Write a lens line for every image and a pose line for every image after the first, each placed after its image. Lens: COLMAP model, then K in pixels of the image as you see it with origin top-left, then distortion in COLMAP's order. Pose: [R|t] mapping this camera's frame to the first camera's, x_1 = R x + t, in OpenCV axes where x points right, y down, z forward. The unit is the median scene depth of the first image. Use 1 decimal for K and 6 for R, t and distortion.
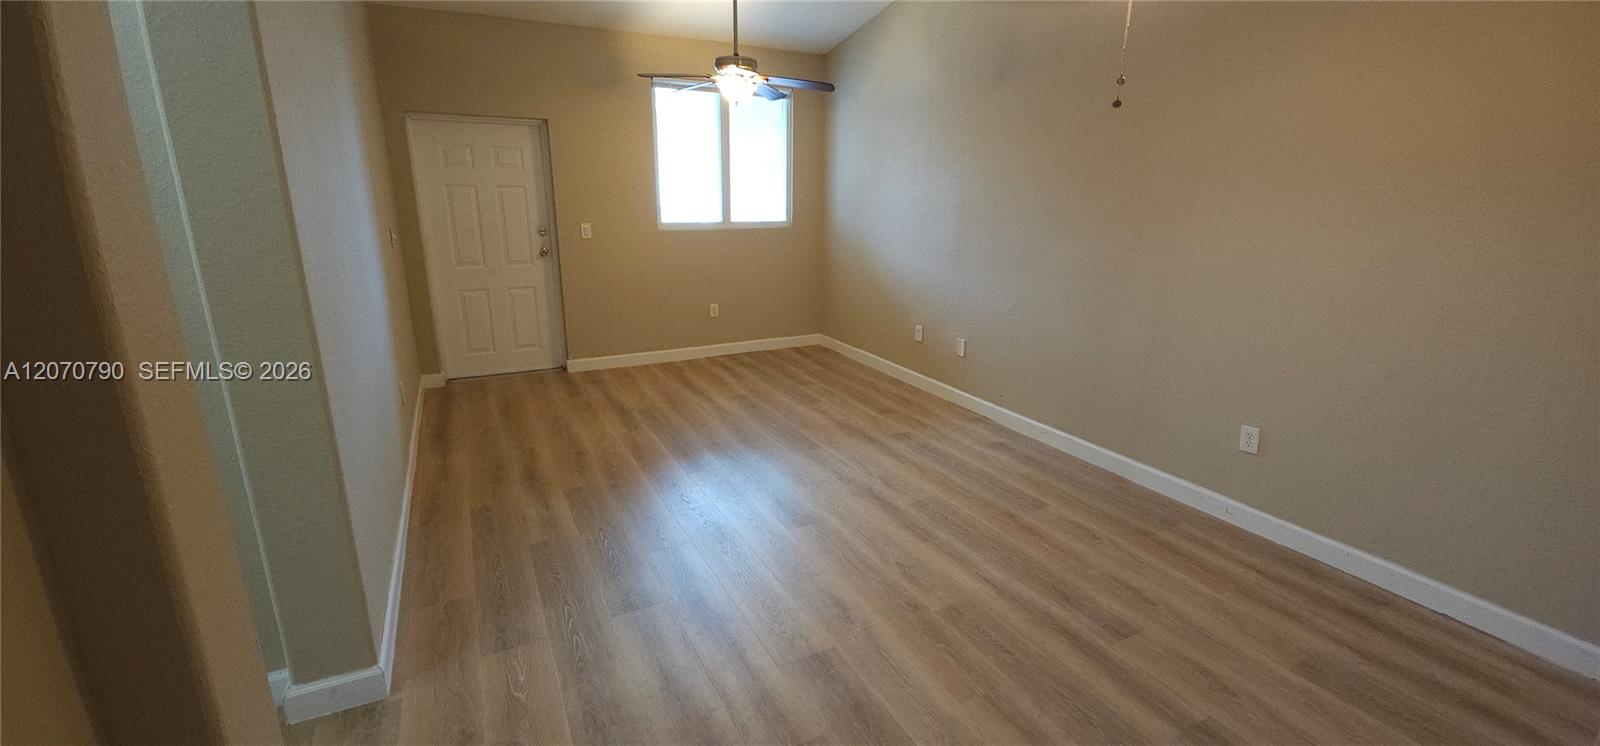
lens RADIAL K [[648.3, 0, 805.0], [0, 648.3, 373.4], [0, 0, 1]] dist [0.000842, -0.000496]
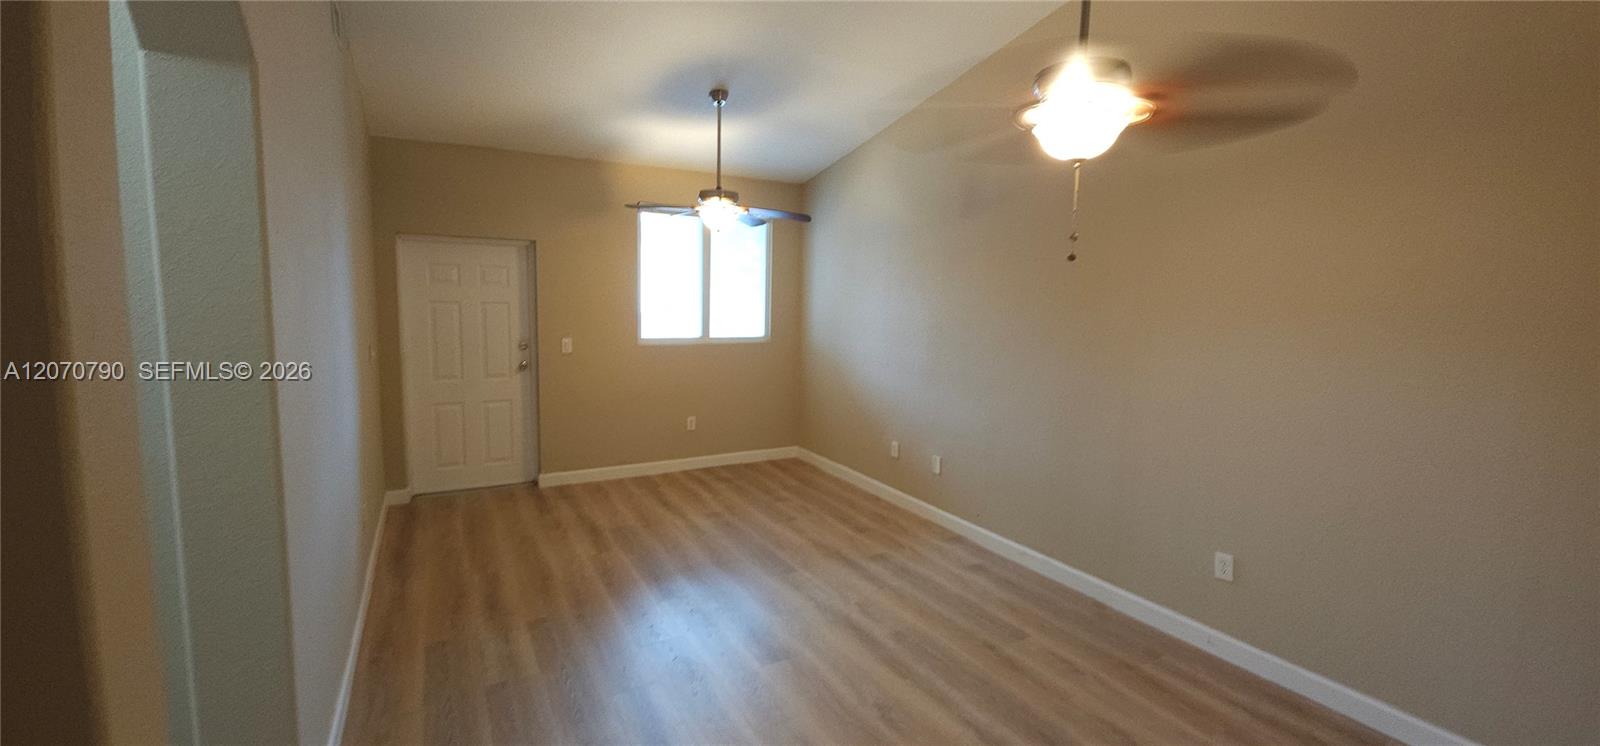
lens RADIAL K [[648.3, 0, 805.0], [0, 648.3, 373.4], [0, 0, 1]] dist [0.000842, -0.000496]
pose [[0.999406, 0.007797, 0.033580, 0.001593], [-0.002496, 0.987896, -0.155096, -0.025319], [-0.034383, 0.154920, 0.987328, -0.009013]]
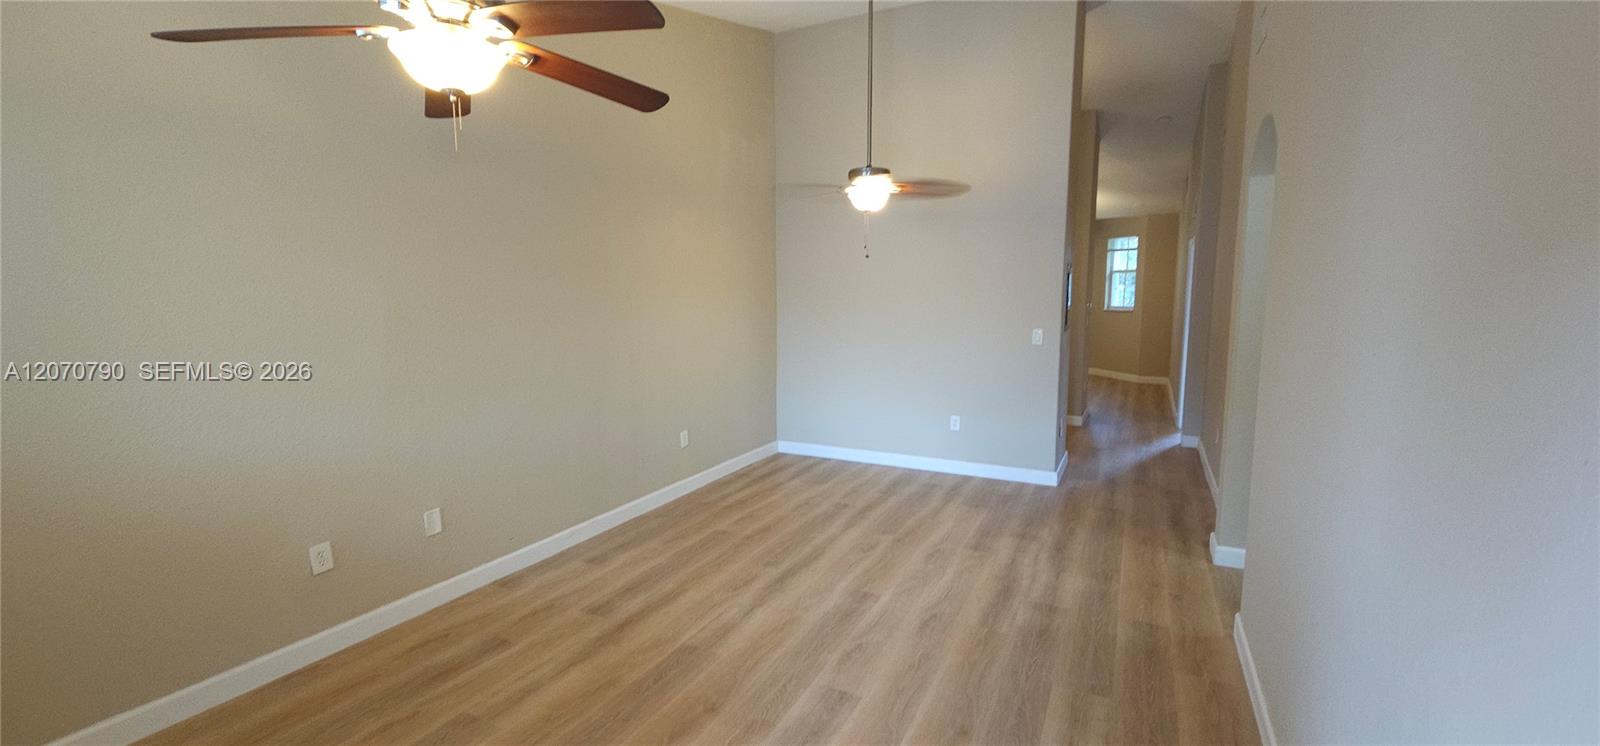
lens RADIAL K [[648.3, 0, 805.0], [0, 648.3, 373.4], [0, 0, 1]] dist [0.000842, -0.000496]
pose [[-0.572168, -0.117716, 0.811644, -0.552772], [0.219522, 0.931553, 0.289859, -0.317845], [-0.790211, 0.344022, -0.507164, 1.056024]]
